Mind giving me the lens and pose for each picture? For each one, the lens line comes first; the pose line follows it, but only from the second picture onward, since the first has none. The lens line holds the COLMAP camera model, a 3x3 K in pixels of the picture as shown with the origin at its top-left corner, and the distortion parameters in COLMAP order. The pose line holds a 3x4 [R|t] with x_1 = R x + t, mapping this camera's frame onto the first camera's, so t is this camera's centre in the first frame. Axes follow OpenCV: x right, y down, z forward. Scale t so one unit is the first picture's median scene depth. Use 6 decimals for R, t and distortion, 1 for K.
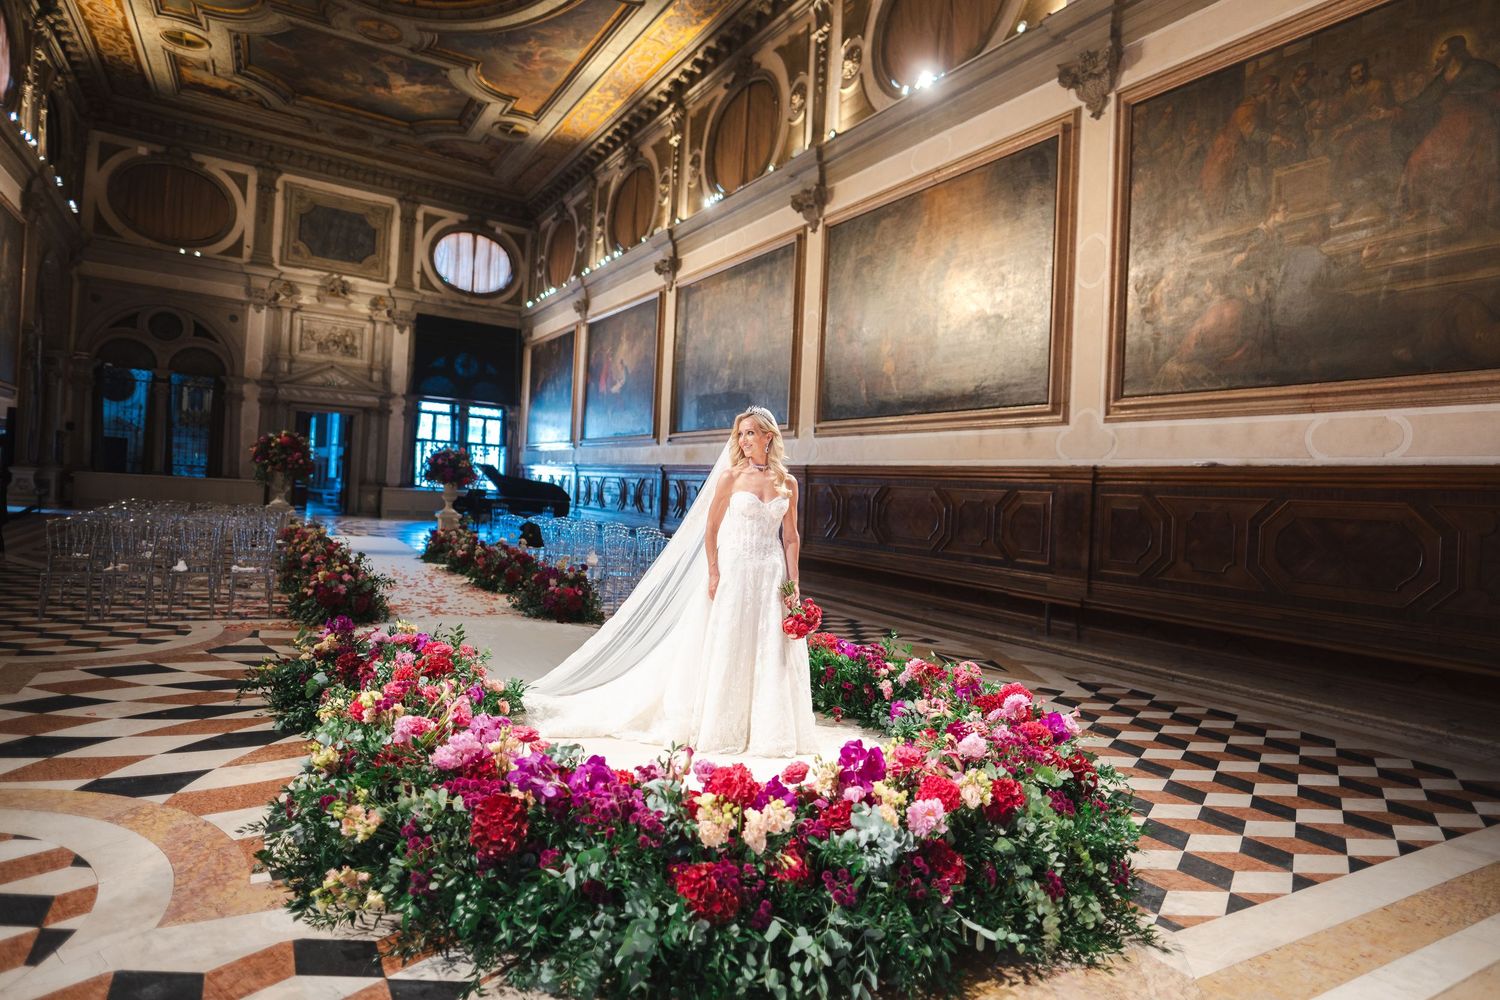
lens RADIAL K [[852.8, 0, 742.7], [0, 852.8, 504.3], [0, 0, 1]] dist [-0.002007, 0.000092]
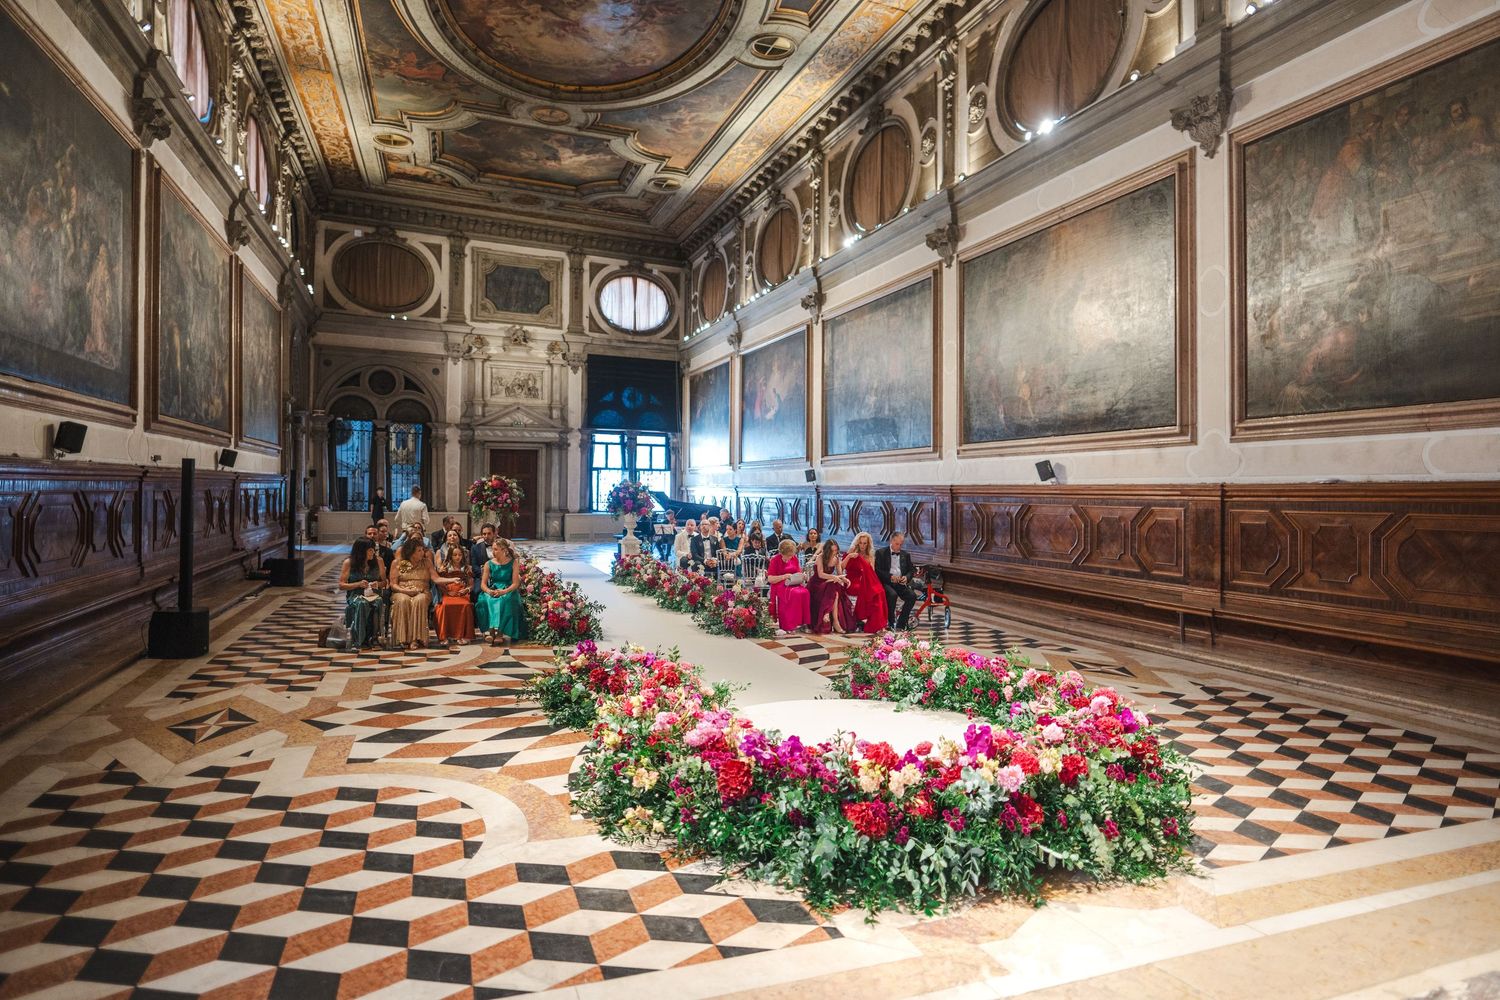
lens RADIAL K [[852.8, 0, 742.7], [0, 852.8, 504.3], [0, 0, 1]] dist [-0.002007, 0.000092]
pose [[0.983059, -0.043673, -0.178009, 0.008817], [0.042580, 0.999043, -0.009955, -0.029221], [0.178273, 0.002206, 0.983979, -0.136641]]
